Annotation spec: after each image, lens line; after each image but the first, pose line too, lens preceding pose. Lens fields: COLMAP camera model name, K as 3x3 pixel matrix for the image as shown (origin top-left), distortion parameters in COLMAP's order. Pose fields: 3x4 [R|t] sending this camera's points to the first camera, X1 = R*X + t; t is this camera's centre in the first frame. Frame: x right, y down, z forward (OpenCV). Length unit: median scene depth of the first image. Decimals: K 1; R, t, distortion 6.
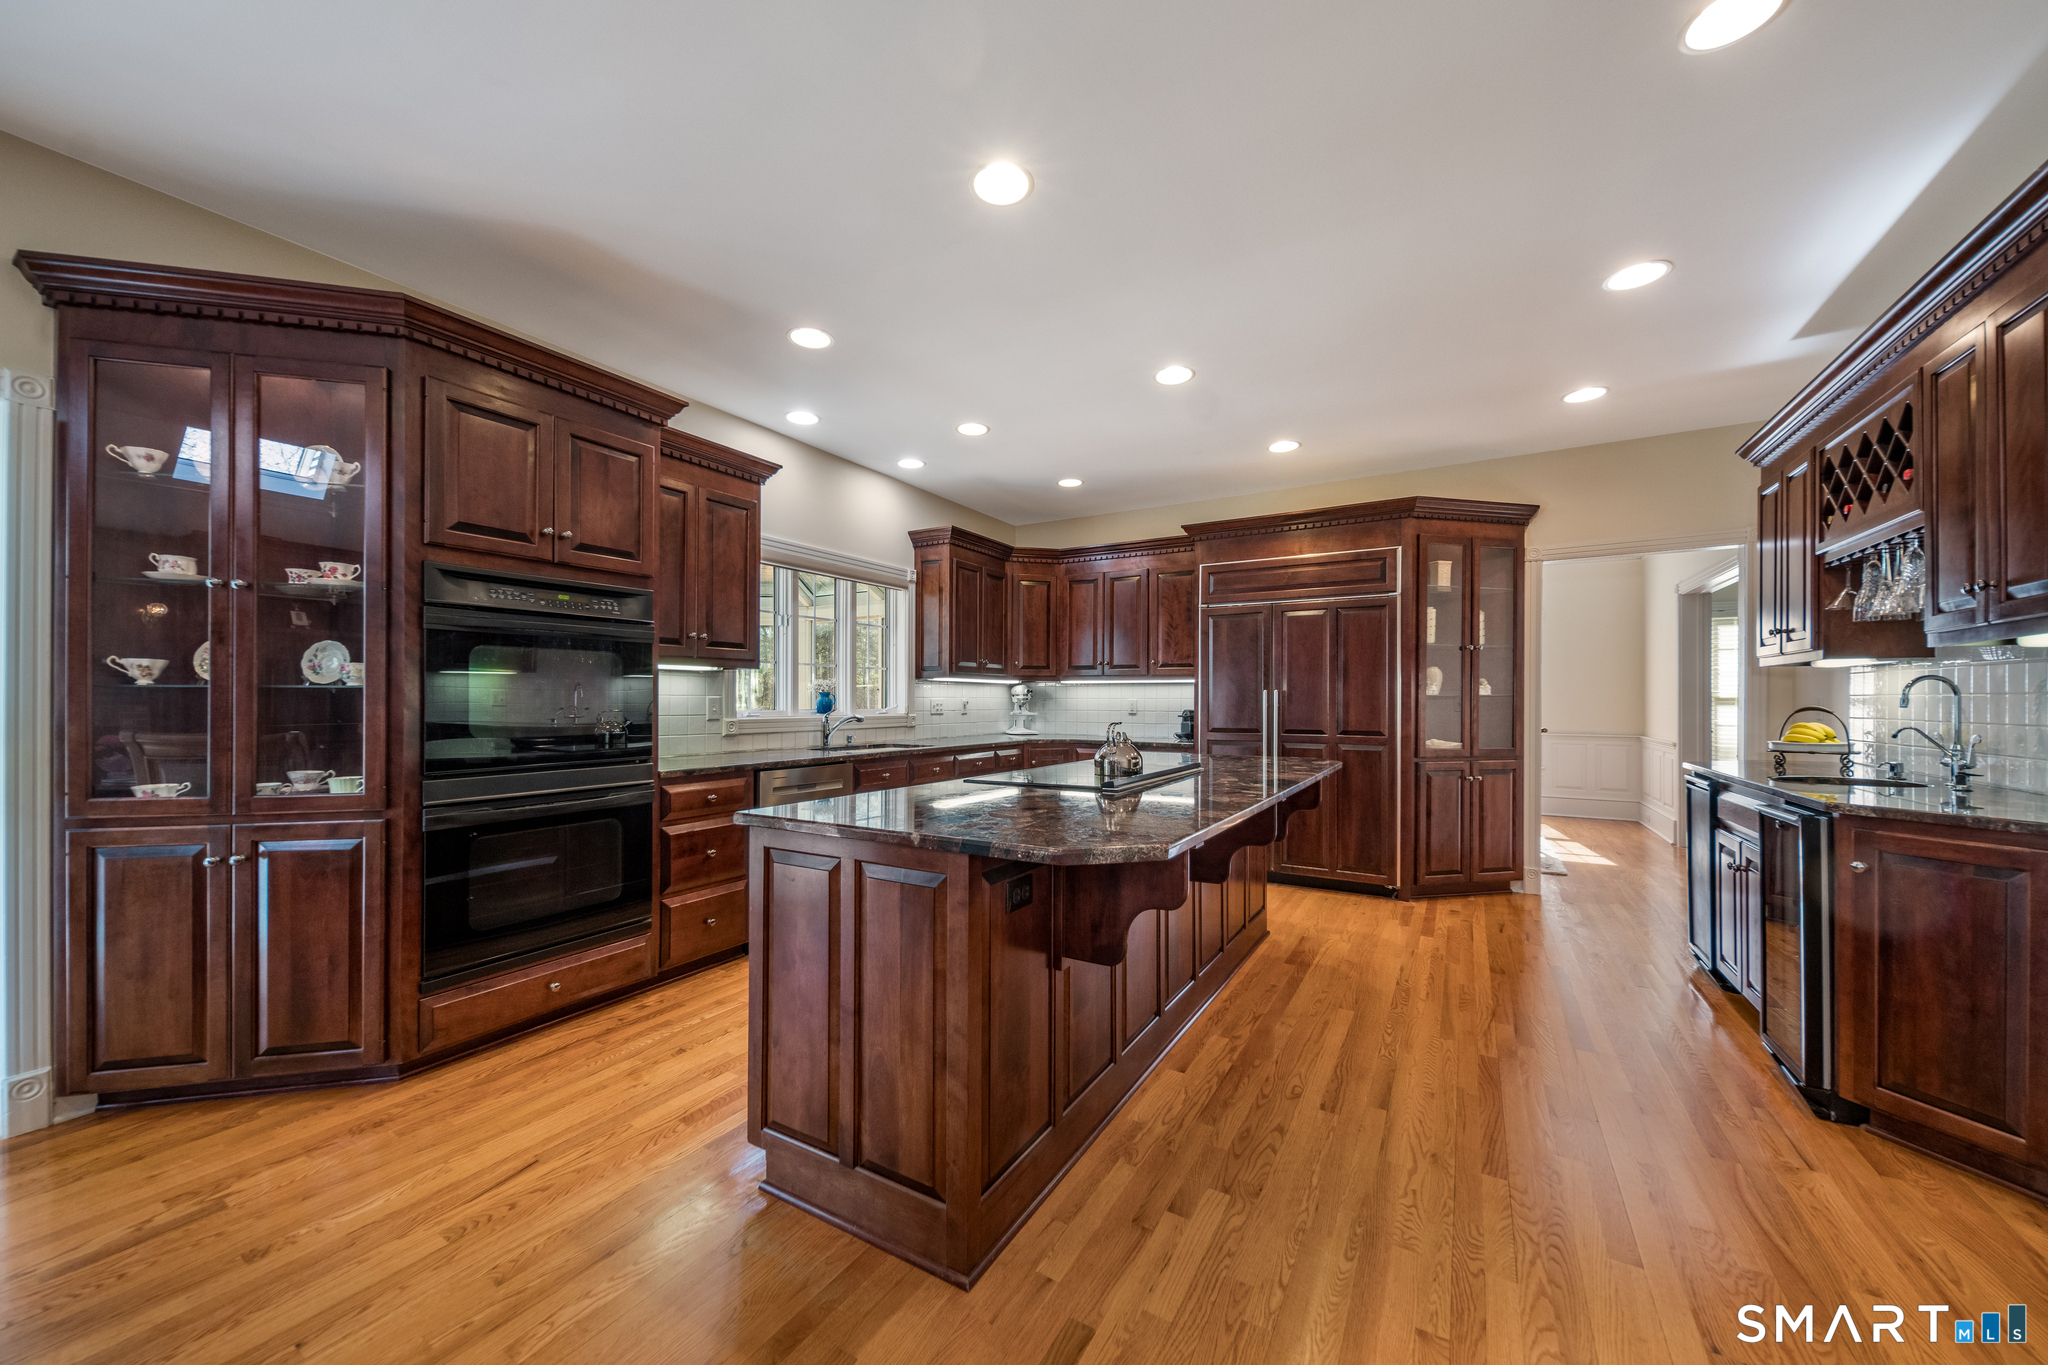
lens RADIAL K [[747.6, 0, 1023.6], [0, 747.6, 695.6], [0, 0, 1]] dist [-0.000823, -0.000171]
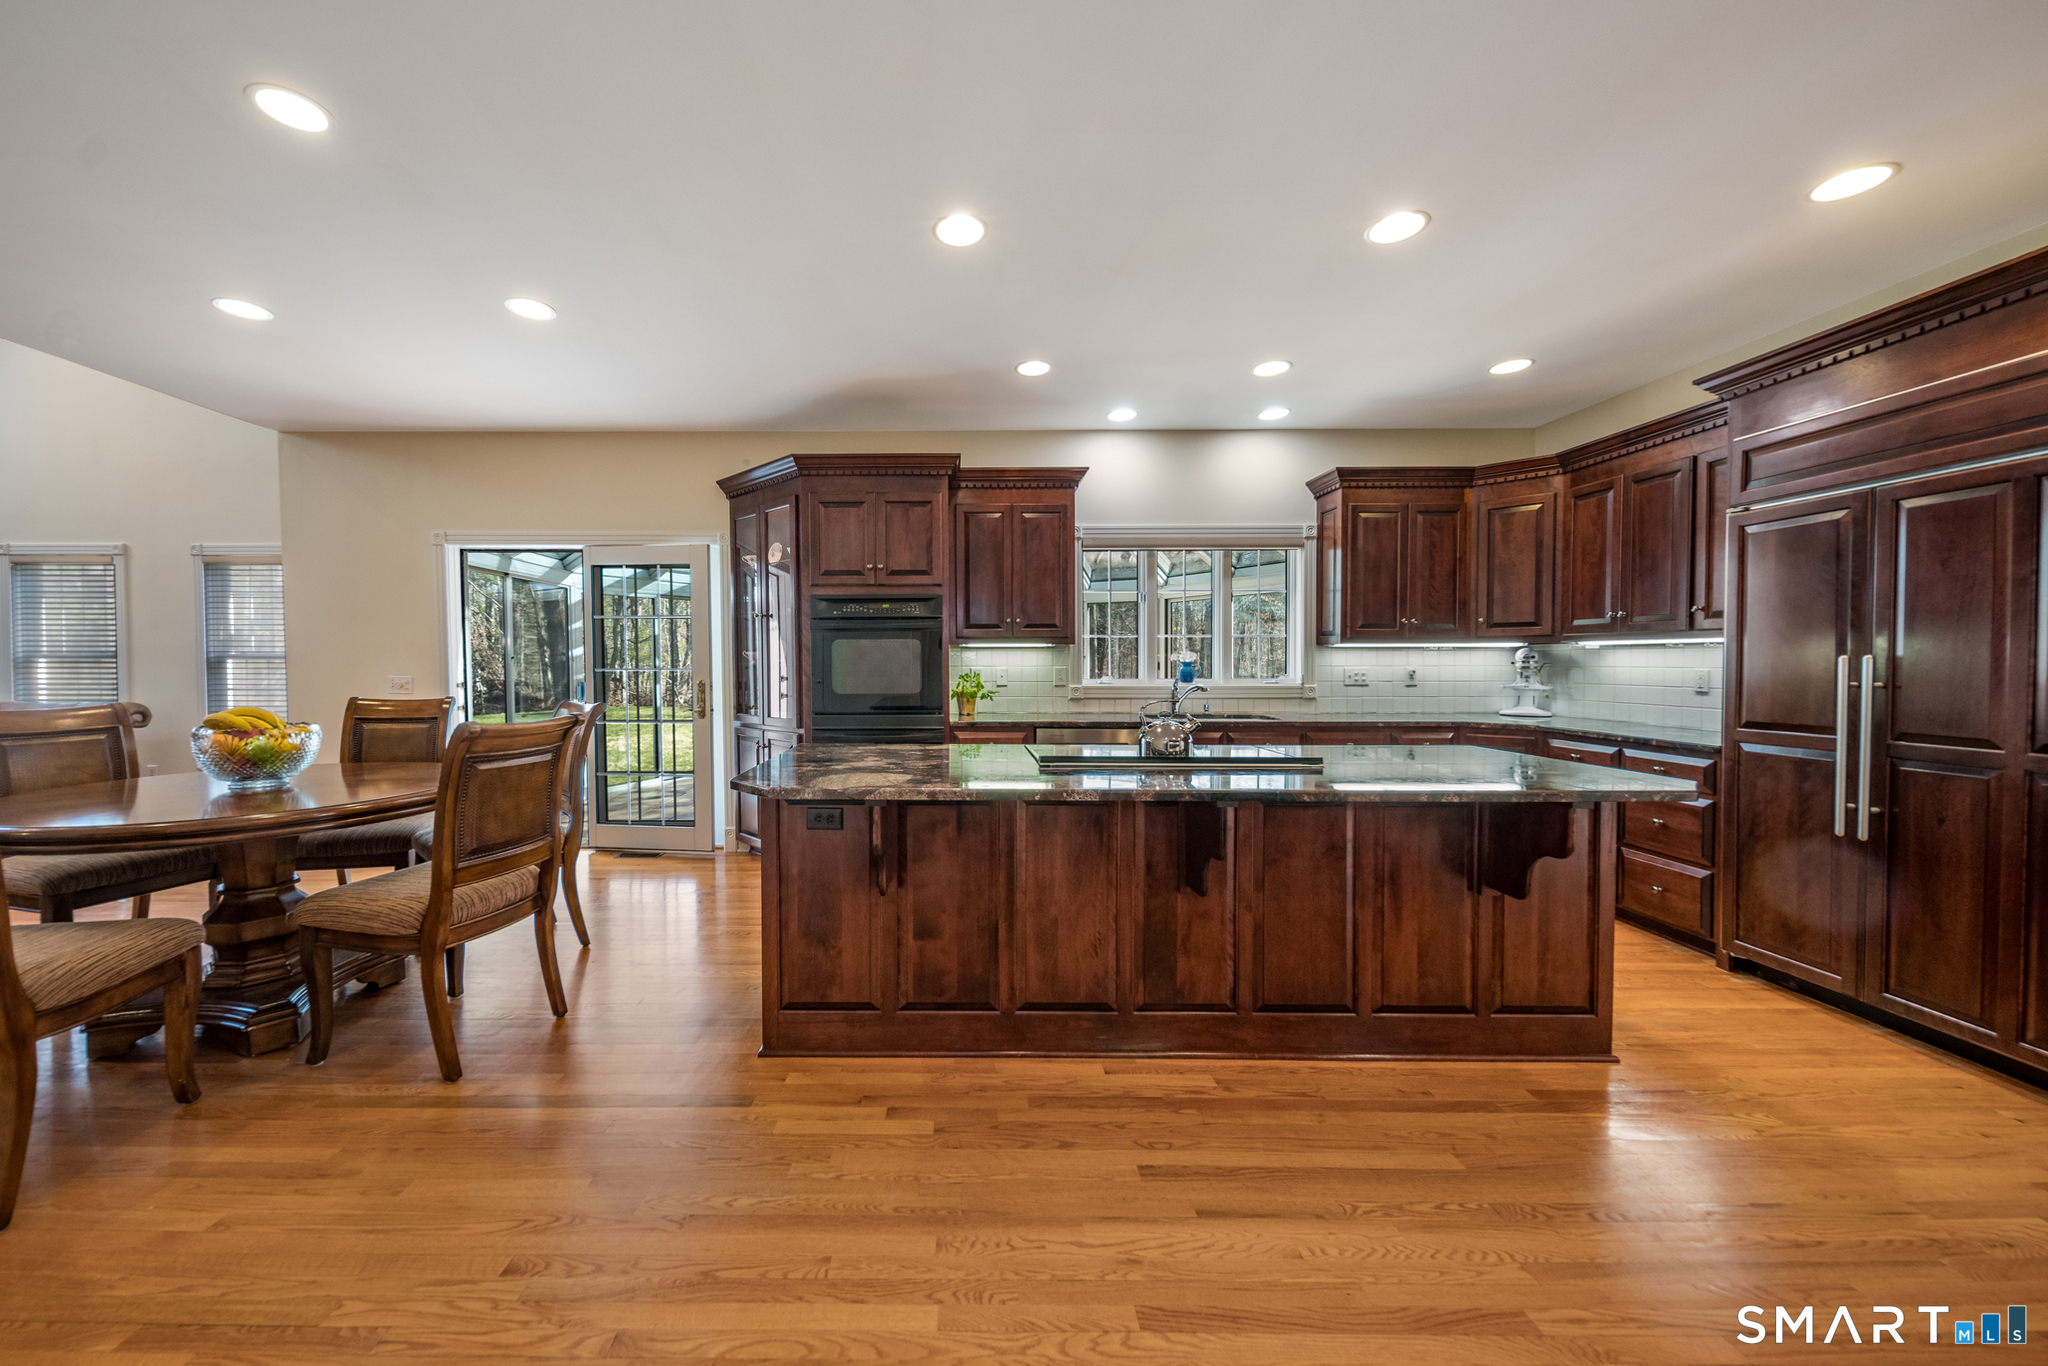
lens RADIAL K [[747.7, 0, 938.0], [0, 747.7, 676.8], [0, 0, 1]] dist [0.002291, 0.000097]
pose [[0.492693, 0.014013, -0.870090, 0.472892], [0.007562, 0.999764, 0.020383, -0.007691], [0.870170, -0.016622, 0.492471, 0.185772]]
